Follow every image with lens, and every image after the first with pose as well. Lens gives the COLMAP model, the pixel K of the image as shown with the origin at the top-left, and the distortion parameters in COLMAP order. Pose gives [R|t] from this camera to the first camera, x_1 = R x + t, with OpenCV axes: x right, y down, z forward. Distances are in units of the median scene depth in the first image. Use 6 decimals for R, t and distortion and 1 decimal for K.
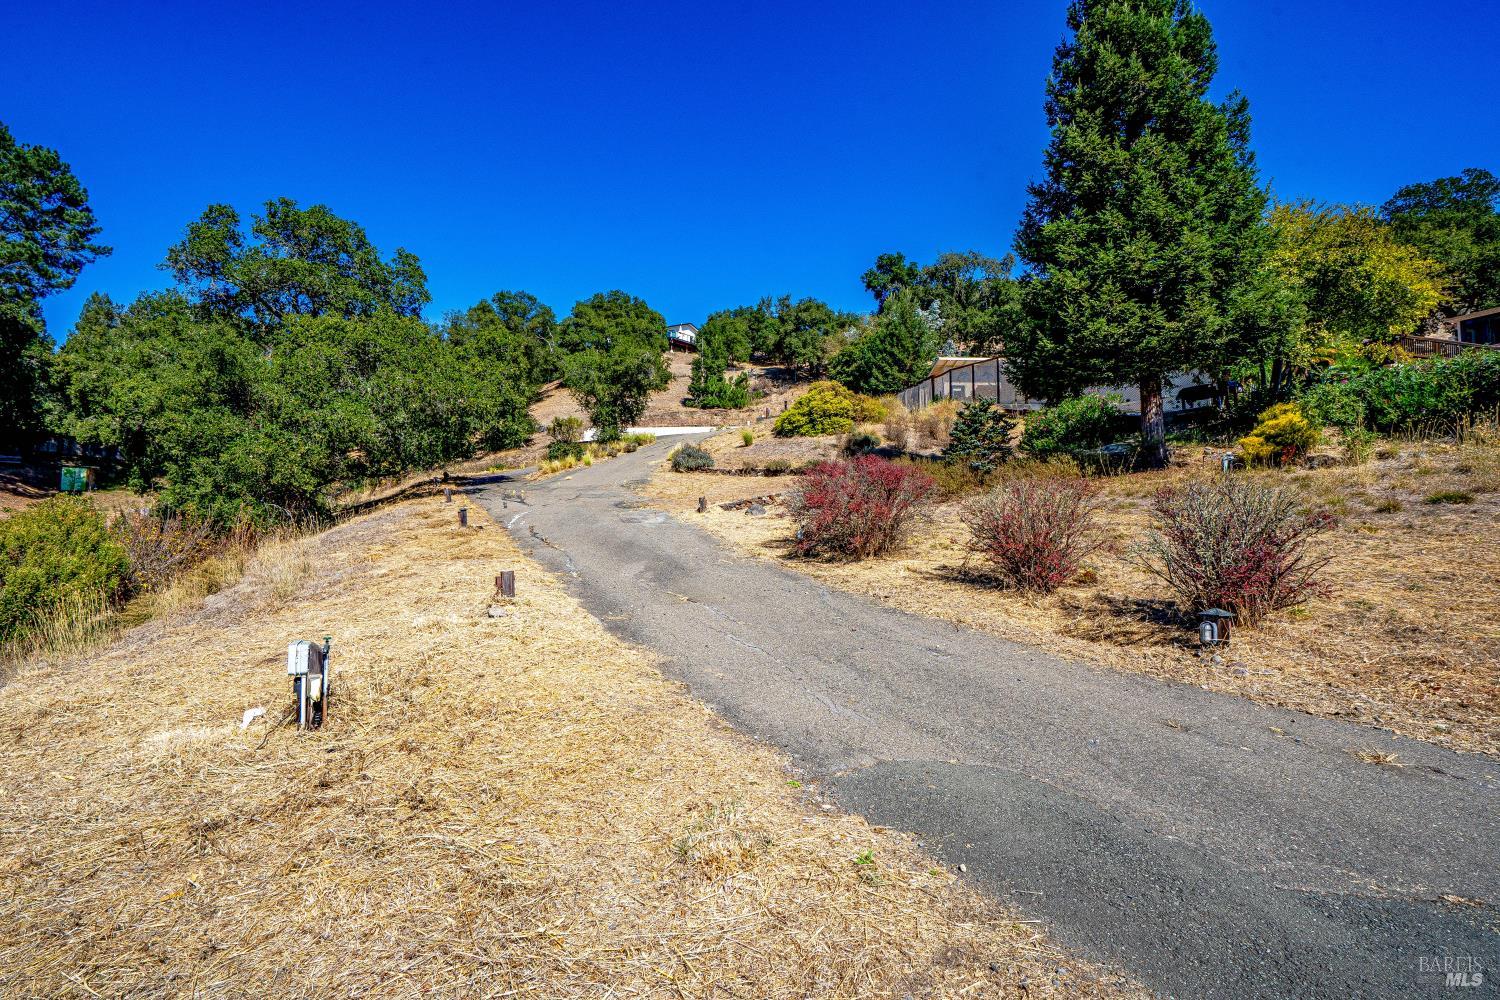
lens RADIAL K [[694.5, 0, 753.7], [0, 694.5, 503.0], [0, 0, 1]] dist [-0.044635, 0.014207]
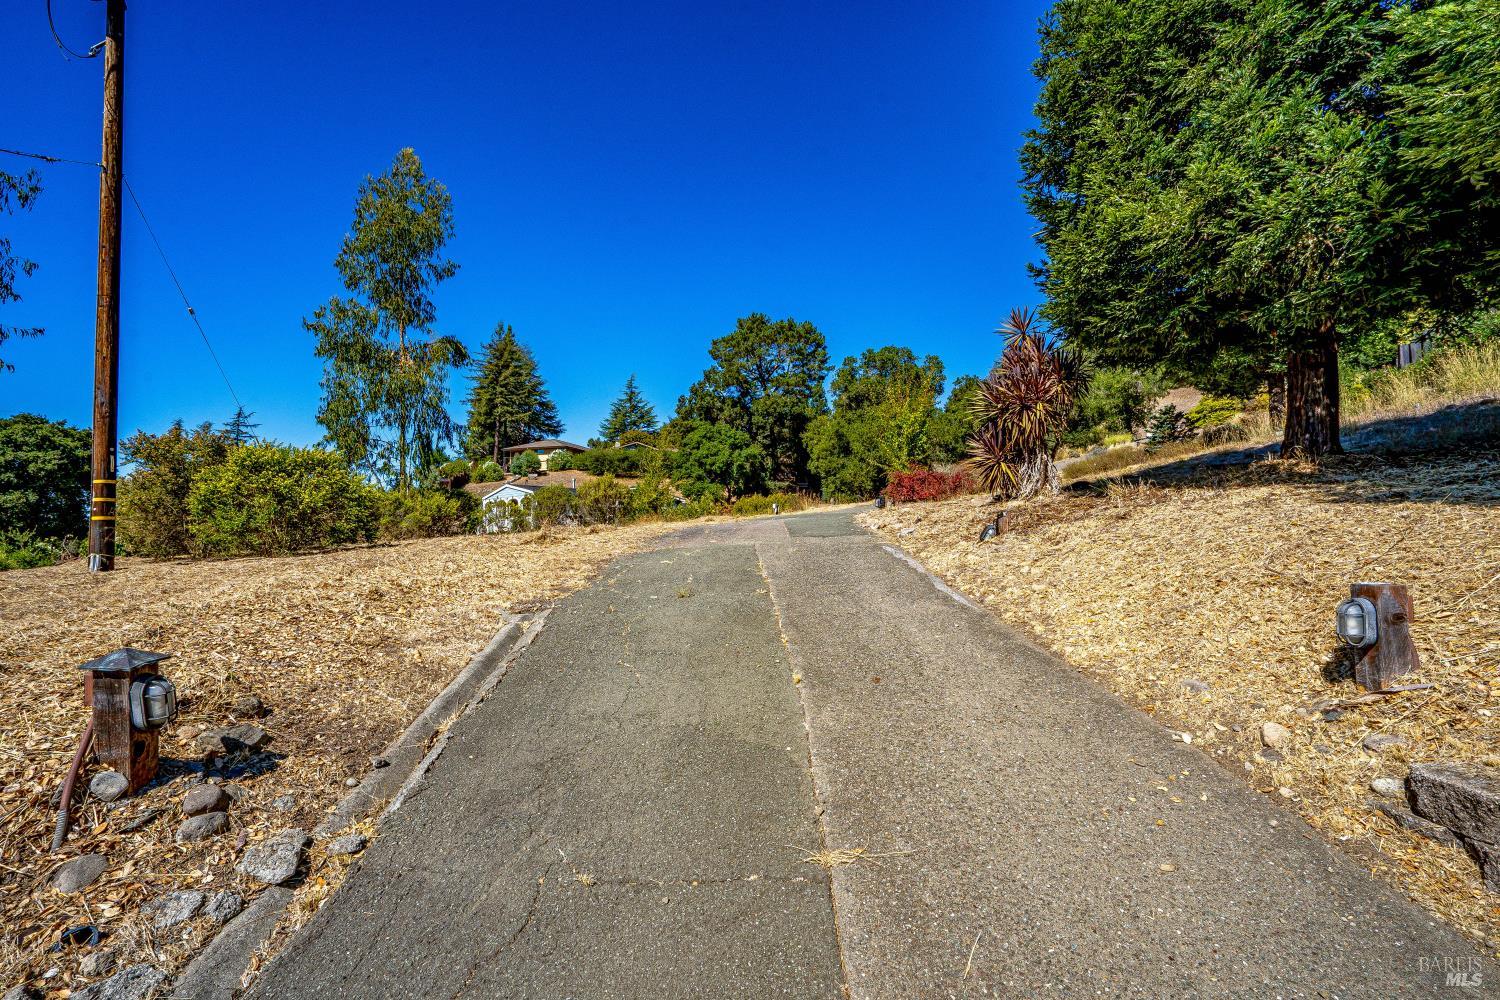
lens RADIAL K [[694.5, 0, 748.5], [0, 694.5, 503.2], [0, 0, 1]] dist [-0.044635, 0.014207]
pose [[0.579883, -0.030714, -0.814120, 0.484535], [0.021819, 0.999516, -0.022168, 0.035914], [0.814407, -0.004908, 0.580273, -0.320262]]
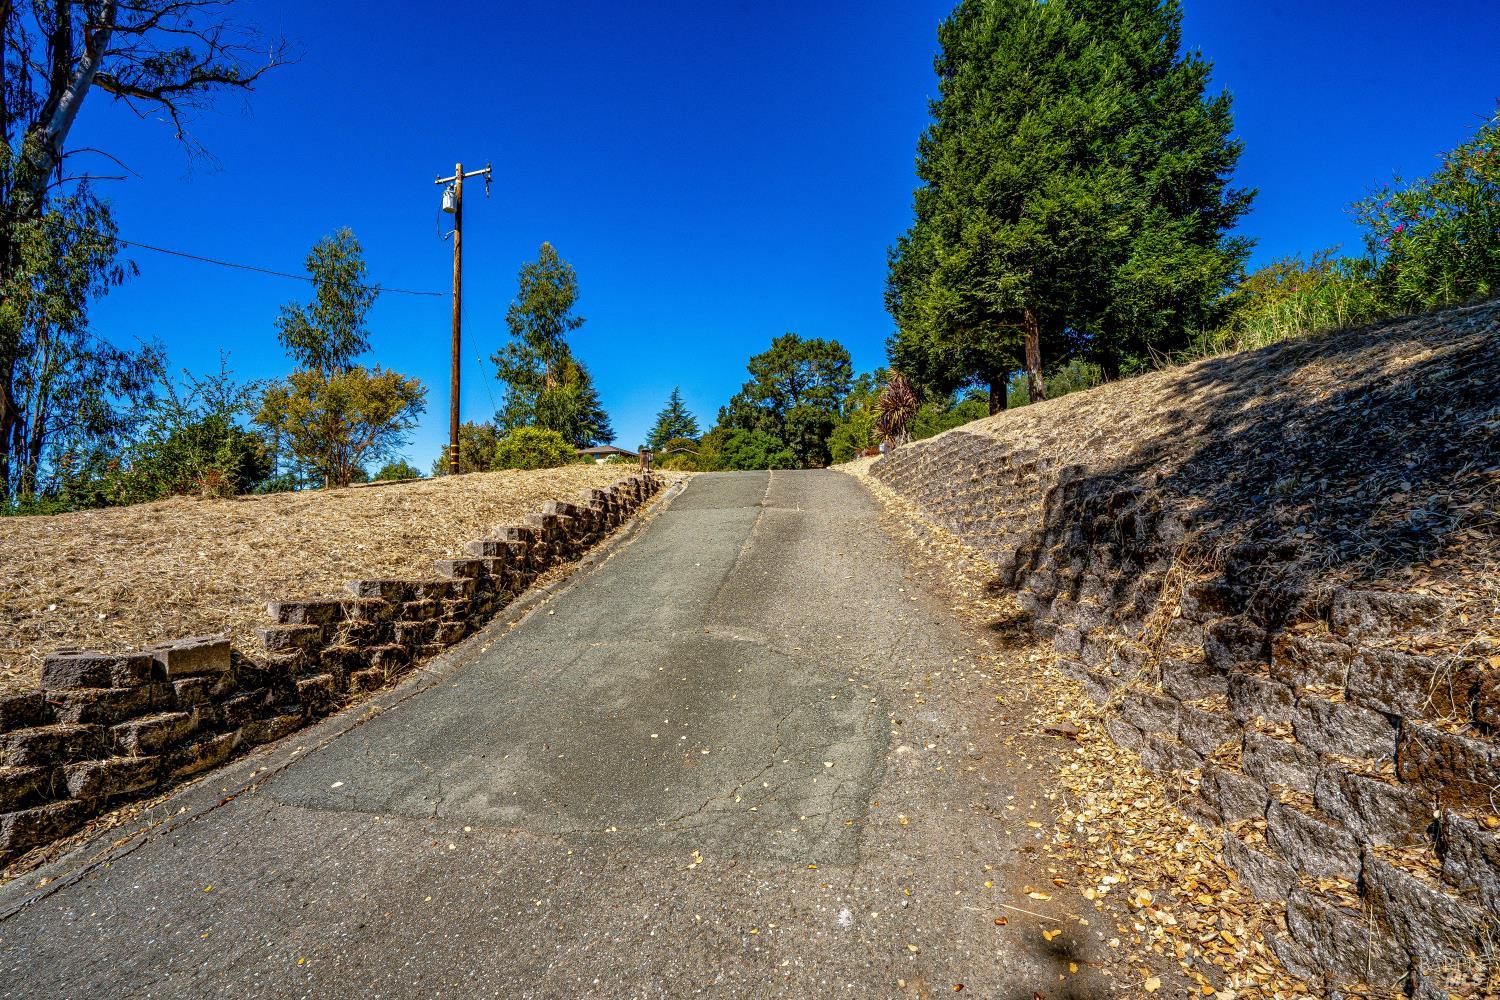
lens RADIAL K [[694.5, 0, 747.2], [0, 694.5, 499.6], [0, 0, 1]] dist [-0.044635, 0.014207]
pose [[0.533764, -0.044151, -0.844480, 0.712559], [0.012607, 0.998941, -0.044258, 0.086915], [0.845539, 0.012977, 0.533755, -0.463945]]
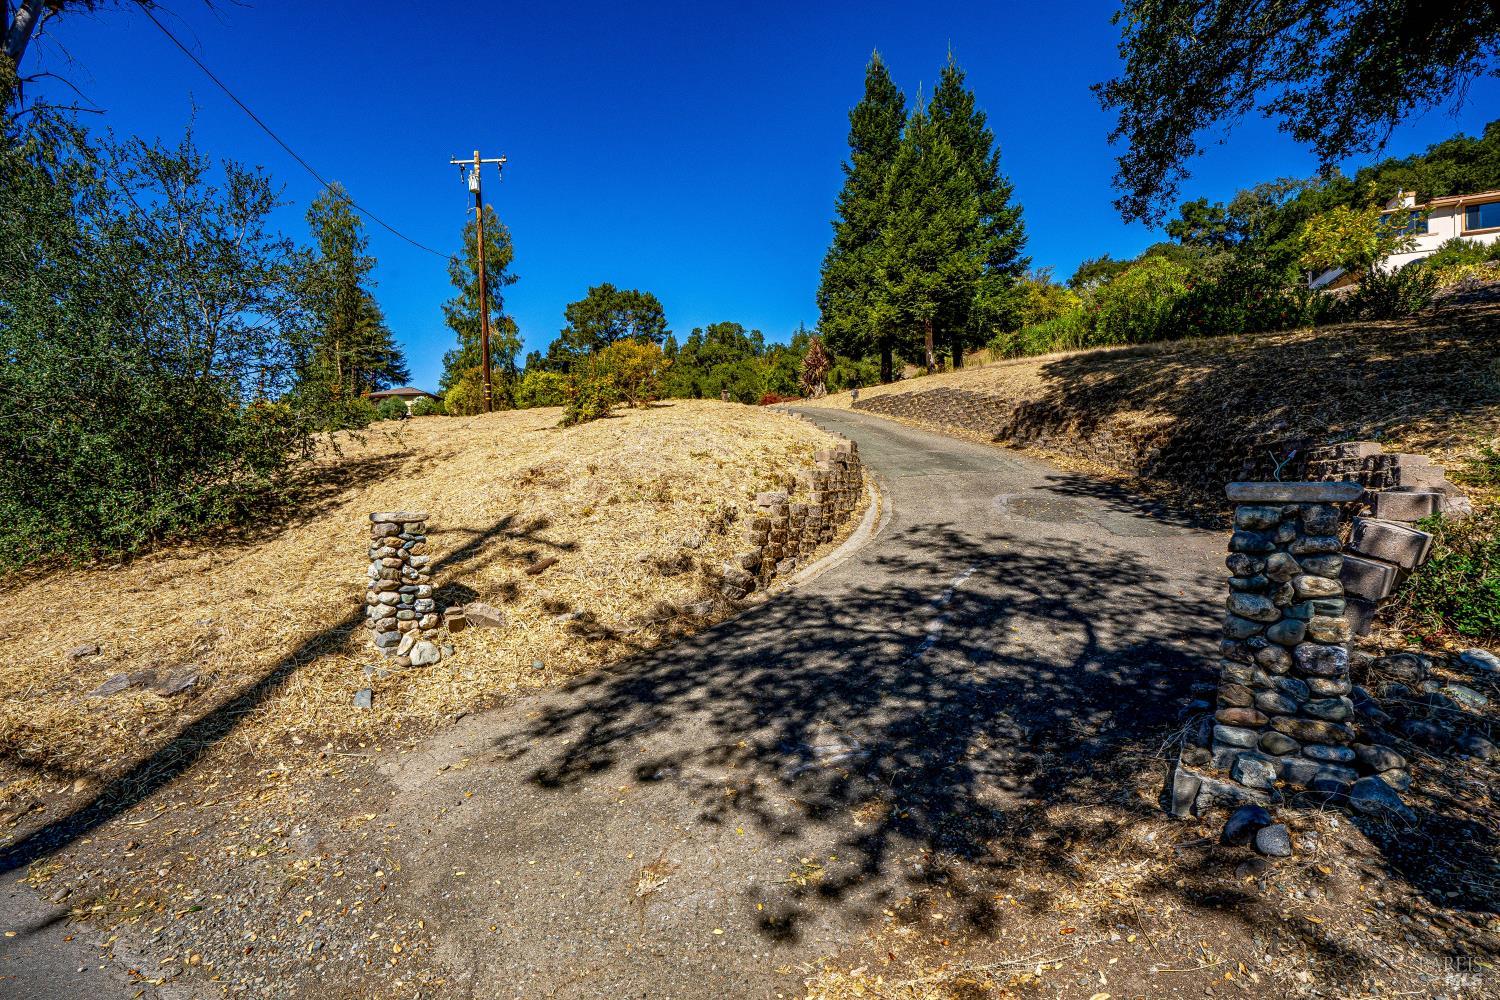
lens RADIAL K [[694.5, 0, 754.2], [0, 694.5, 504.5], [0, 0, 1]] dist [-0.044635, 0.014207]
pose [[0.787521, 0.003005, -0.616281, 0.761552], [0.032610, 0.998384, 0.046539, 0.111672], [0.615424, -0.056748, 0.786150, -0.751216]]
